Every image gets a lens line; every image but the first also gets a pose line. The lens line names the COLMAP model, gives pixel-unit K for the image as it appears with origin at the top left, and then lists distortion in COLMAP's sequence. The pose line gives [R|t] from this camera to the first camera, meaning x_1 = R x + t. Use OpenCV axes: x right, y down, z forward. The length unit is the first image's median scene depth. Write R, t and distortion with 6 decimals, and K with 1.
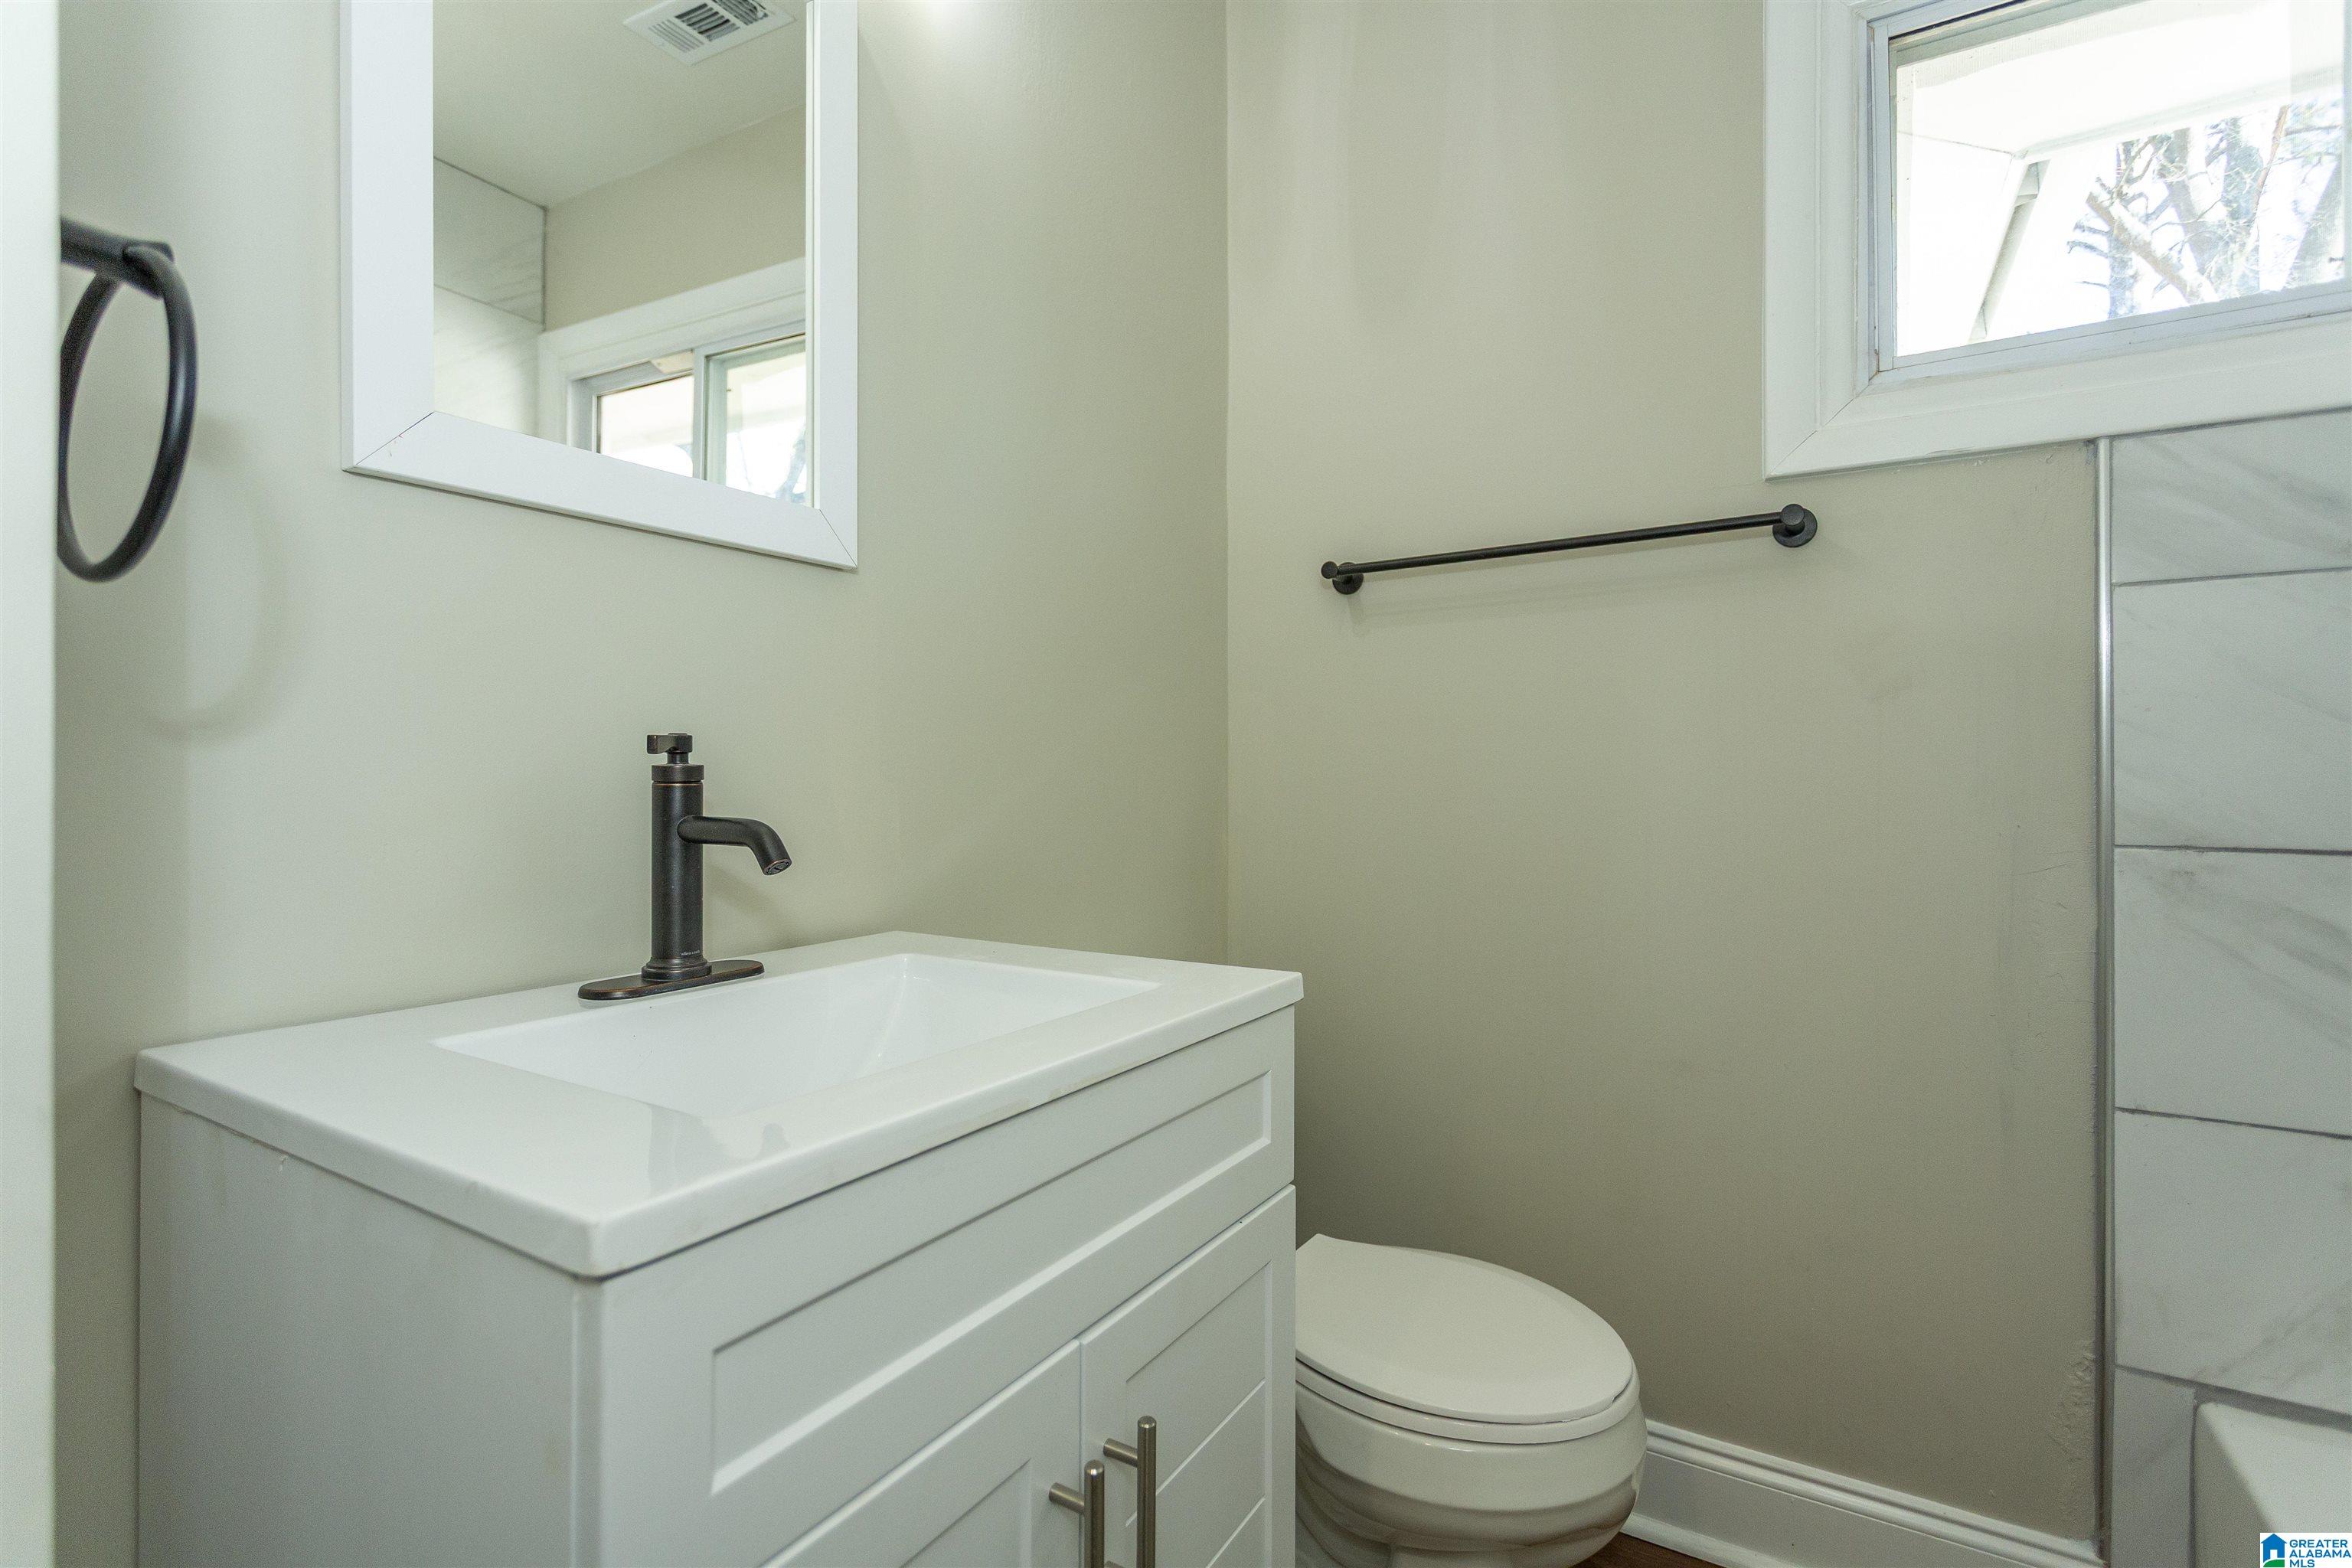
lens RADIAL K [[1116.4, 0, 1162.9], [0, 1116.4, 778.8], [0, 0, 1]] dist [0.002902, 0.000764]
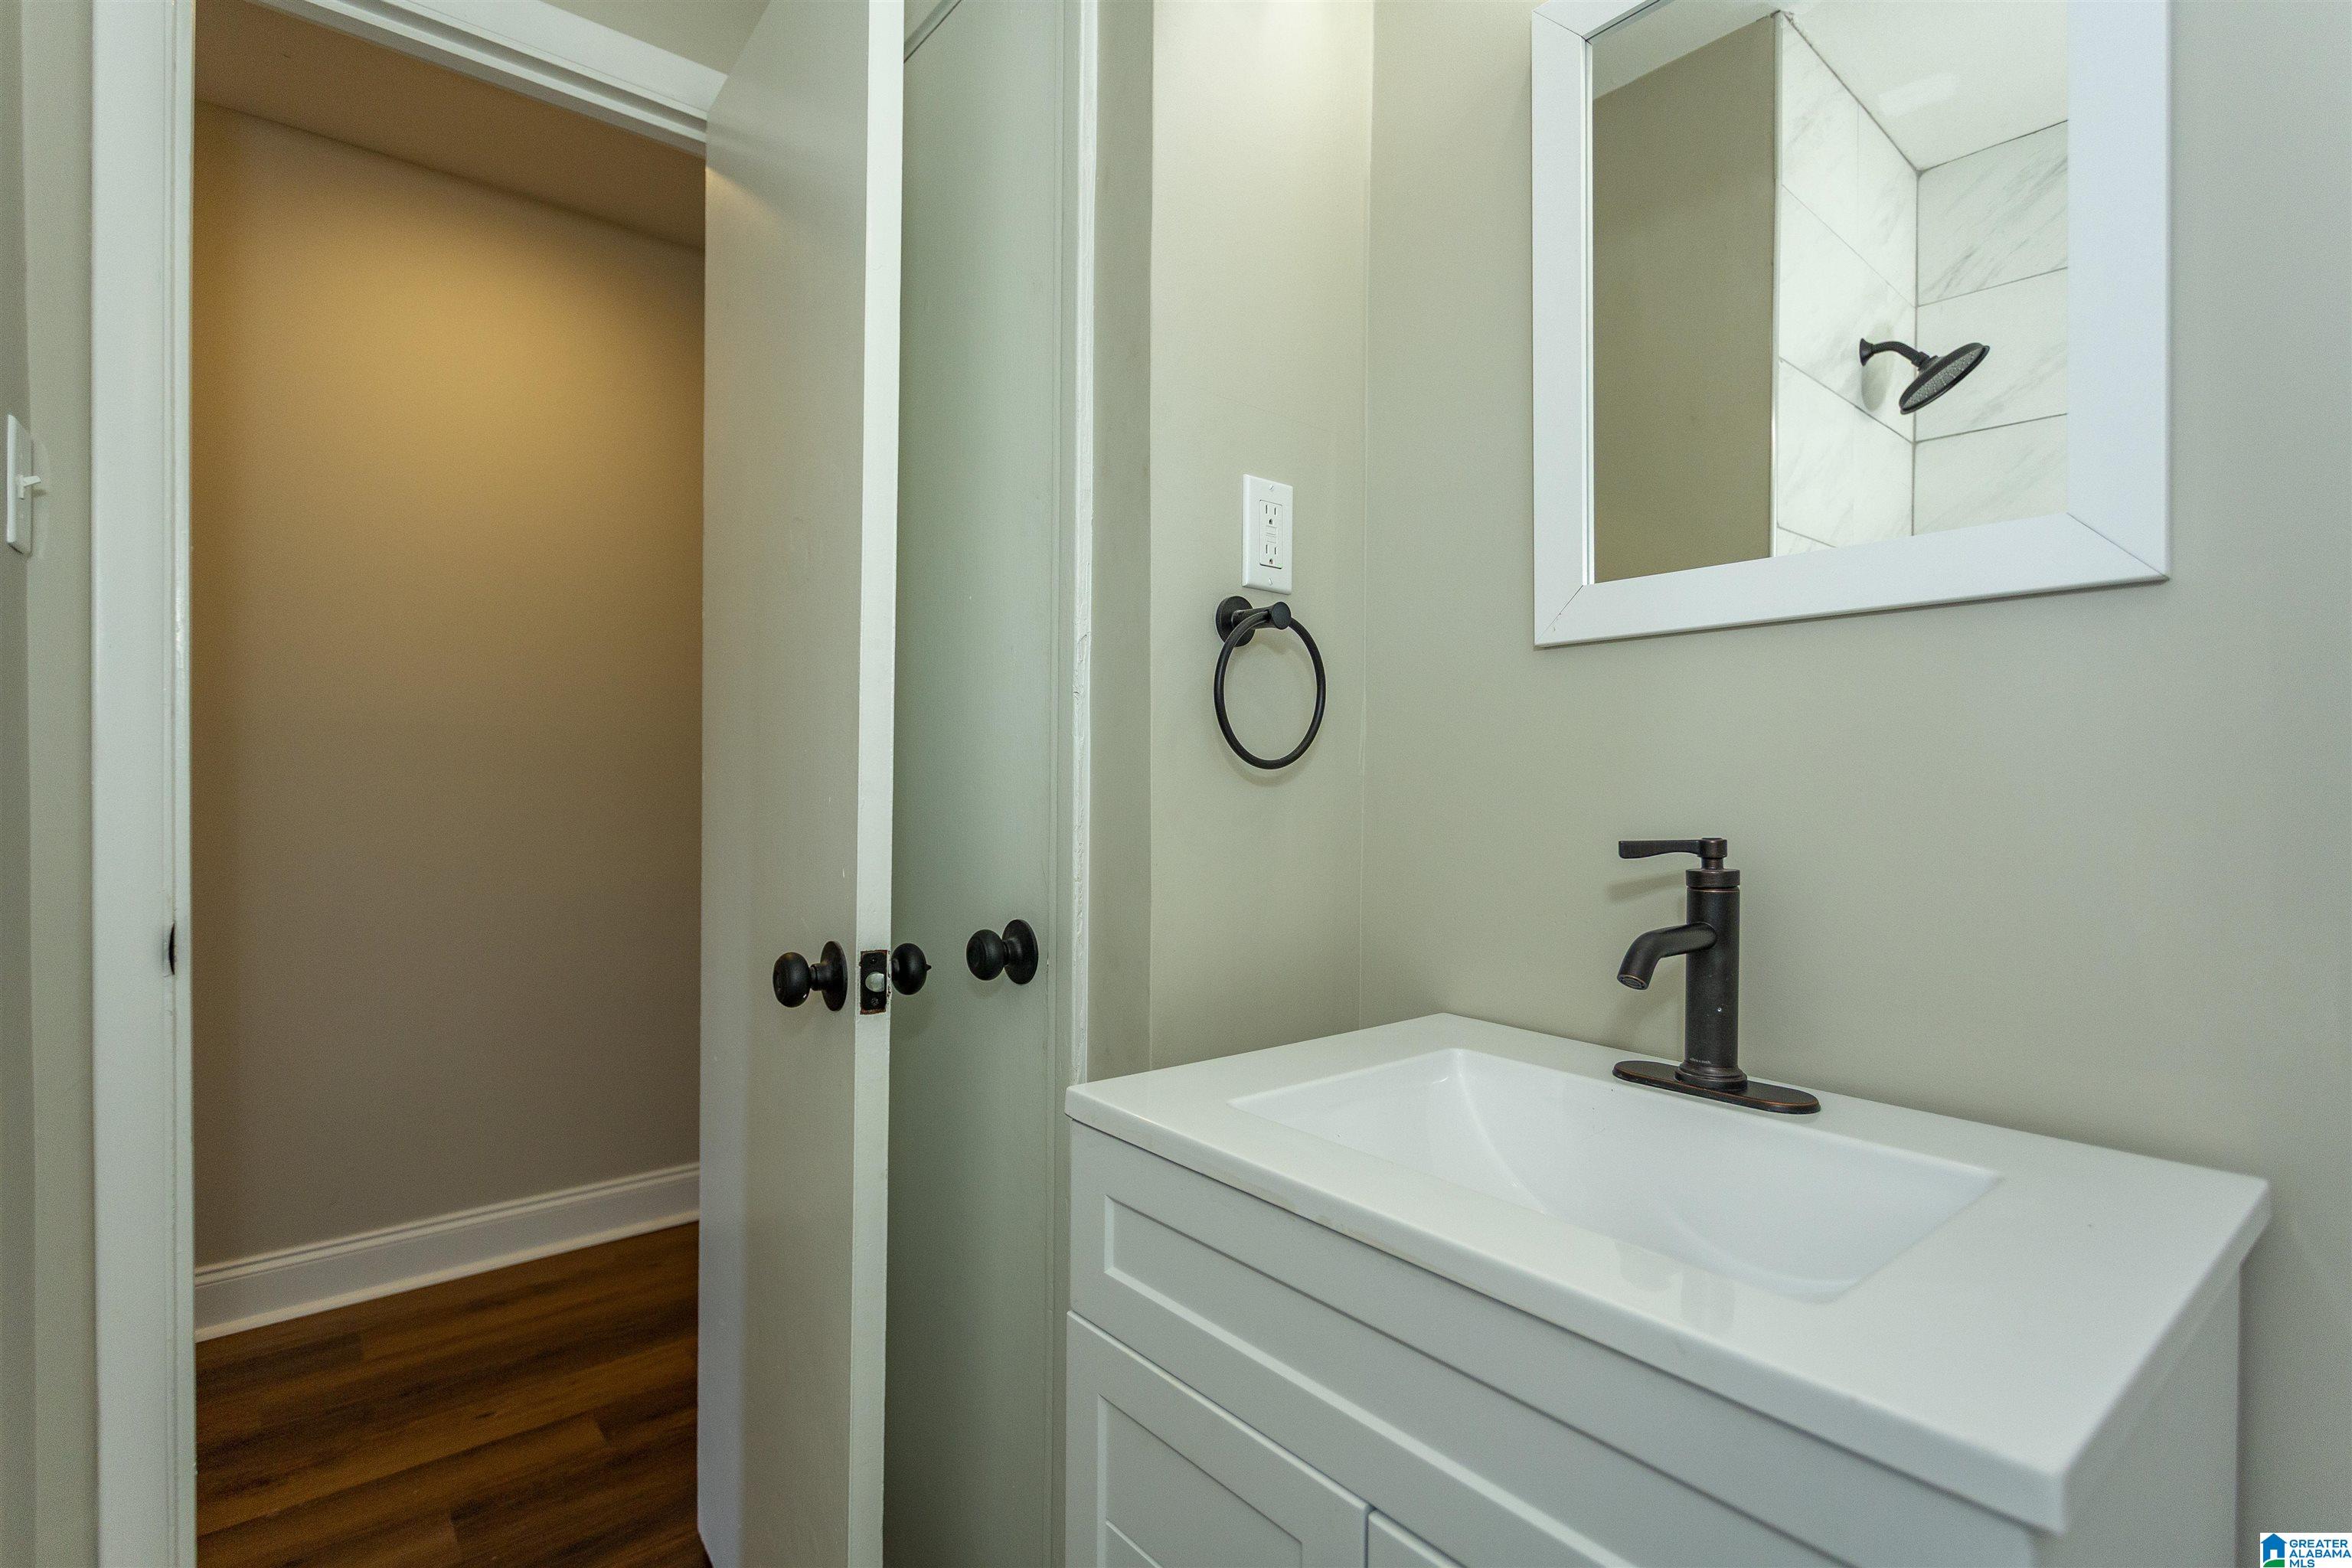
lens RADIAL K [[1116.4, 0, 1164.5], [0, 1116.4, 795.8], [0, 0, 1]] dist [0.002902, 0.000764]
pose [[-0.318697, 0.003195, -0.947851, 0.695124], [-0.009310, 0.999936, 0.006501, -0.084250], [0.947811, 0.010897, -0.318647, 0.902184]]
